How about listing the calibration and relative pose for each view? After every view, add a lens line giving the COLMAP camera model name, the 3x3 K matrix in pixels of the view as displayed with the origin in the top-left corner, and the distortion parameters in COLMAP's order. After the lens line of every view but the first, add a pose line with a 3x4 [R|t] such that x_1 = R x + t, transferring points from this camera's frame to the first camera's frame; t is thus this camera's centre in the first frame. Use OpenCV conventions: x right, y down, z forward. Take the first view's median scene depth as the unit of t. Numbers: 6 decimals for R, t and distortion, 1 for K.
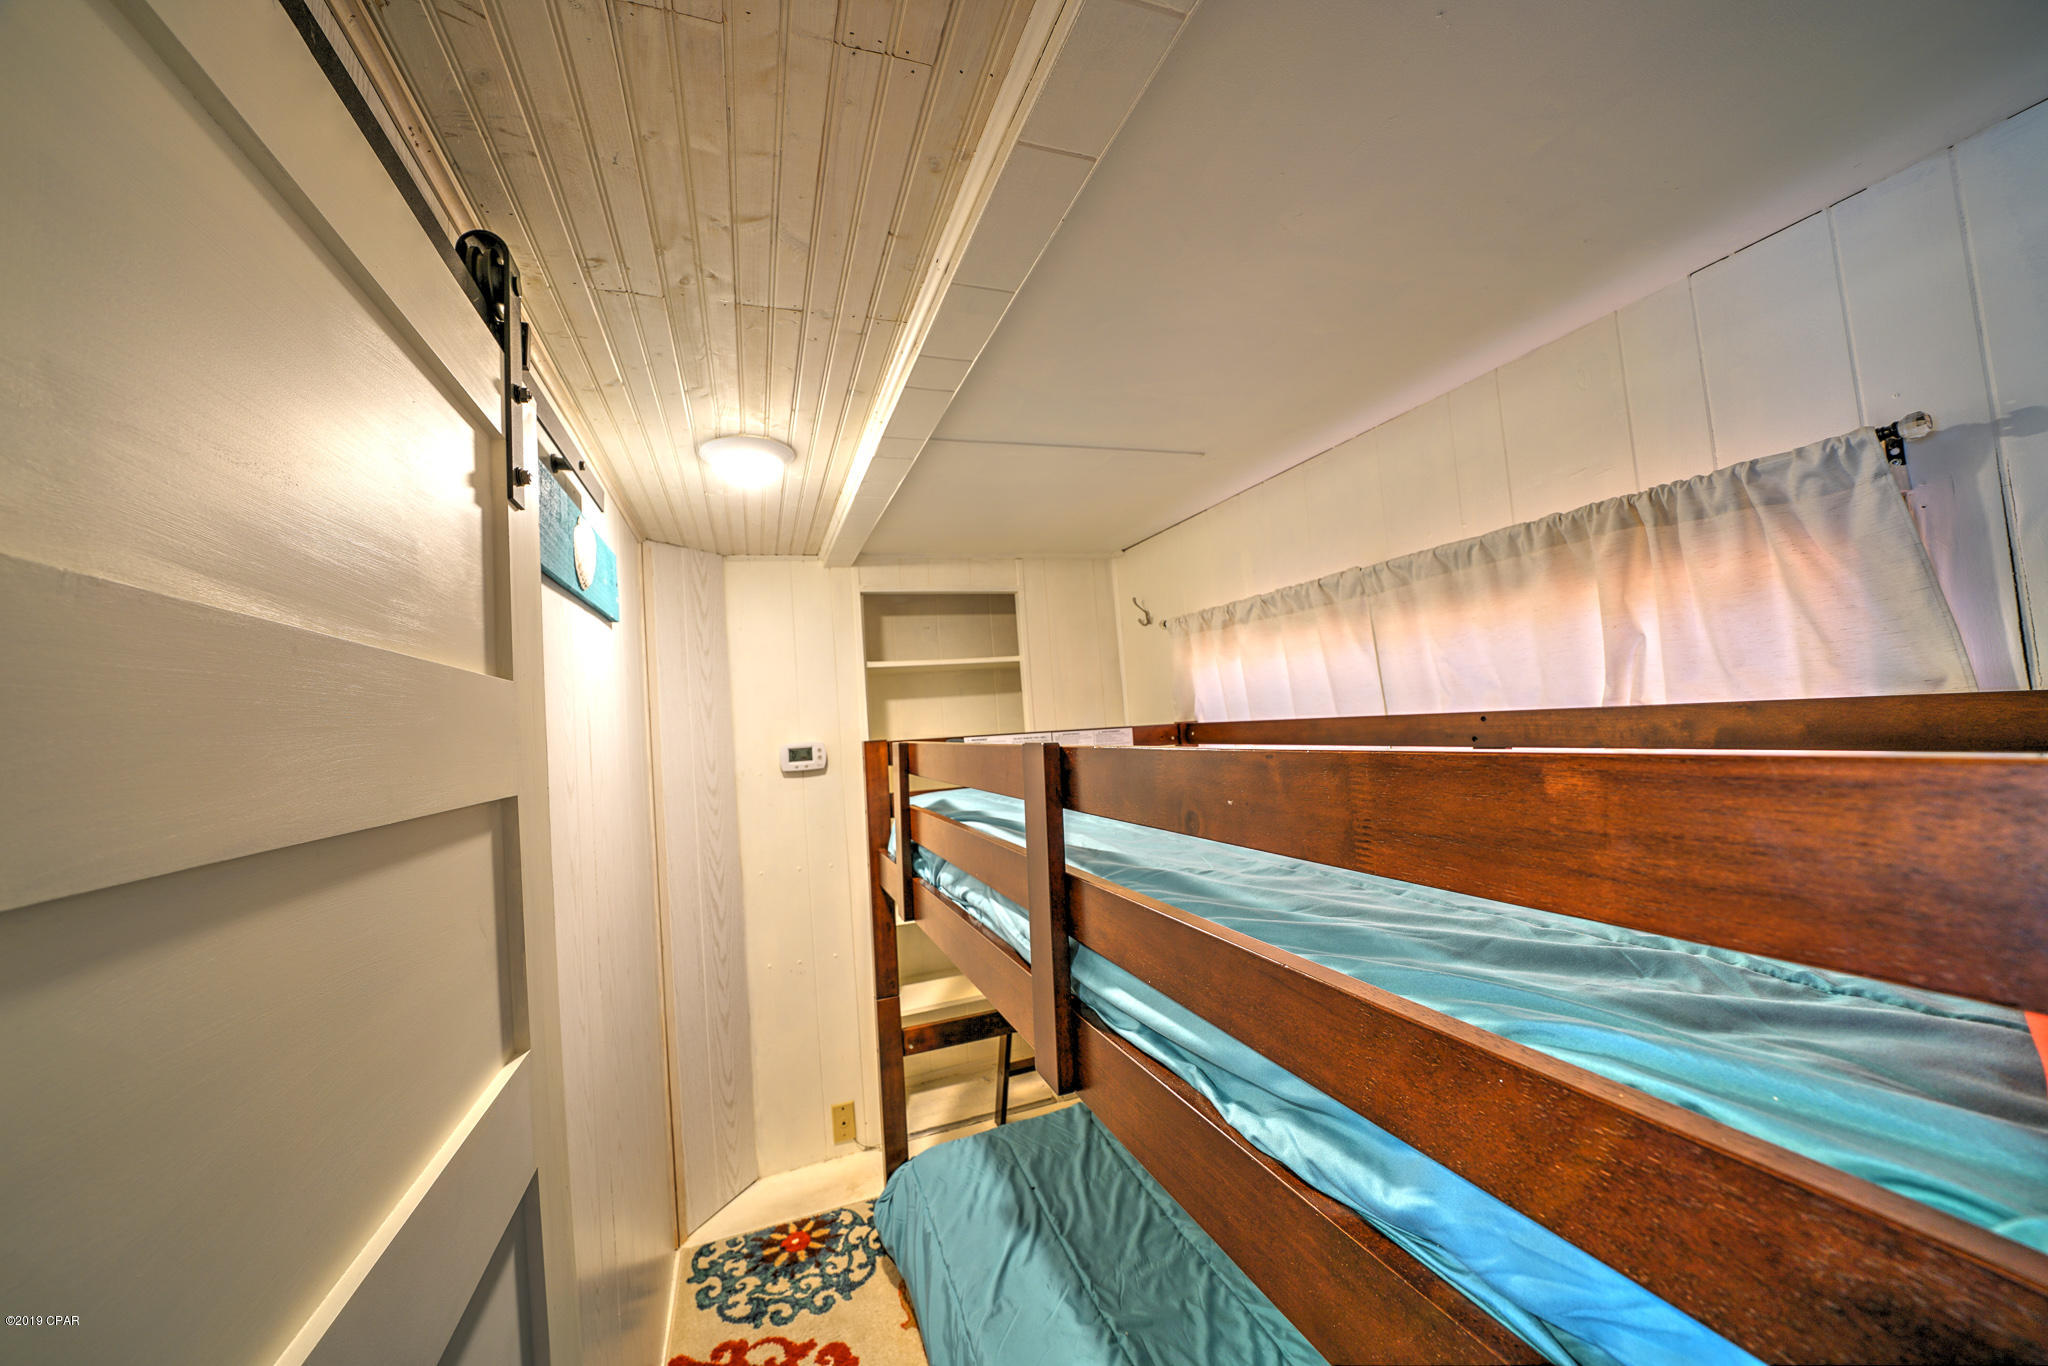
lens RADIAL K [[708.8, 0, 997.0], [0, 708.8, 687.1], [0, 0, 1]] dist [-0.026670, 0.003290]
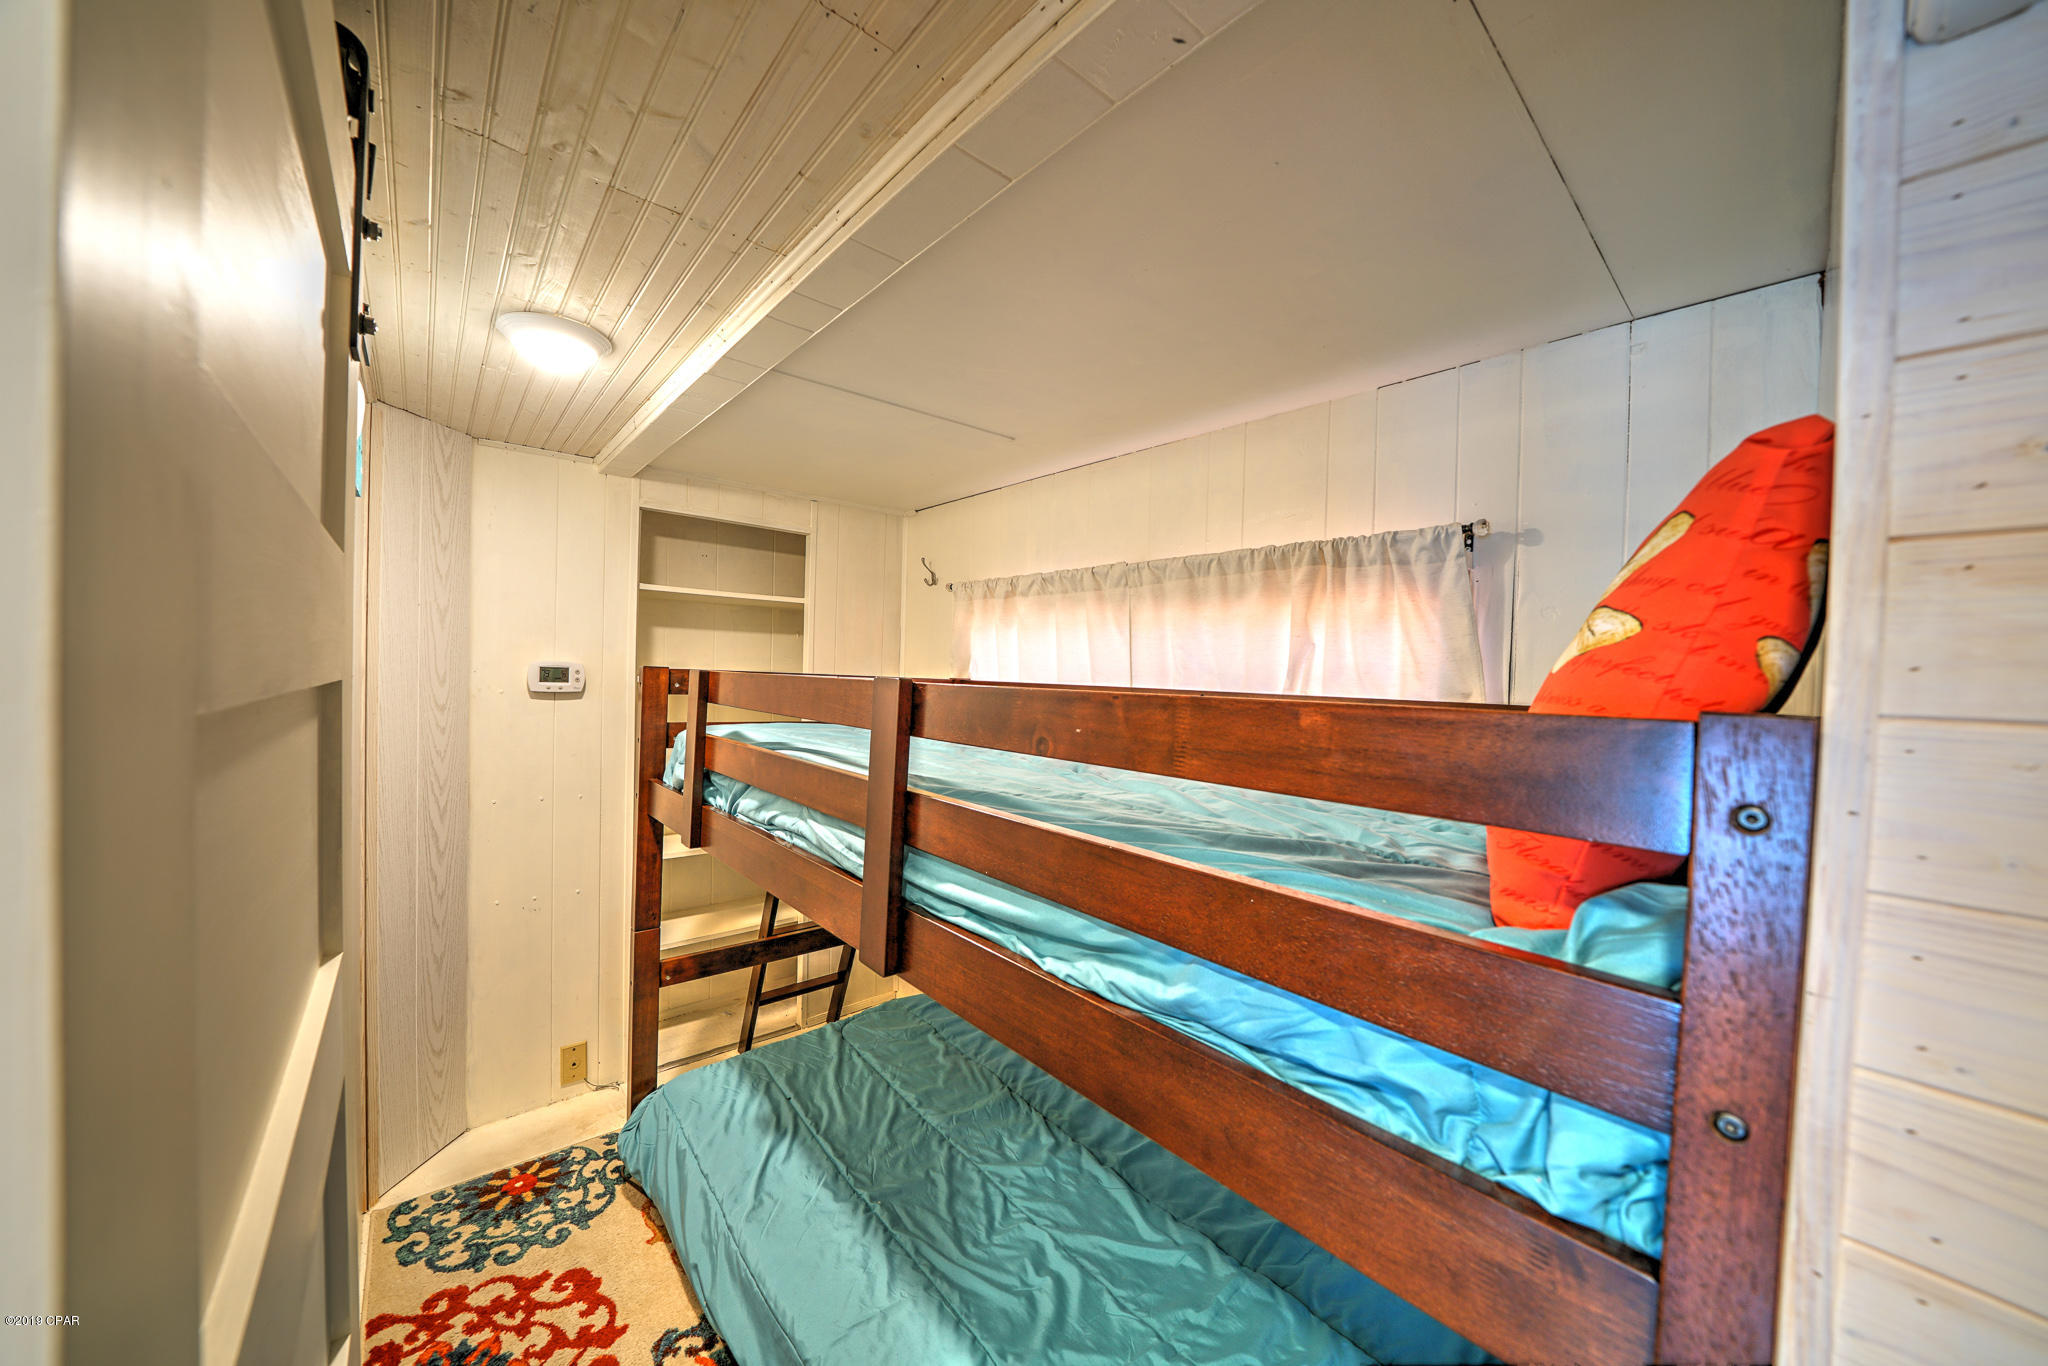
lens RADIAL K [[708.8, 0, 992.2], [0, 708.8, 687.6], [0, 0, 1]] dist [-0.026670, 0.003290]
pose [[0.932548, 0.090054, 0.349635, -0.104401], [-0.111938, 0.992791, 0.042851, 0.015462], [-0.343256, -0.079098, 0.935905, -0.066585]]
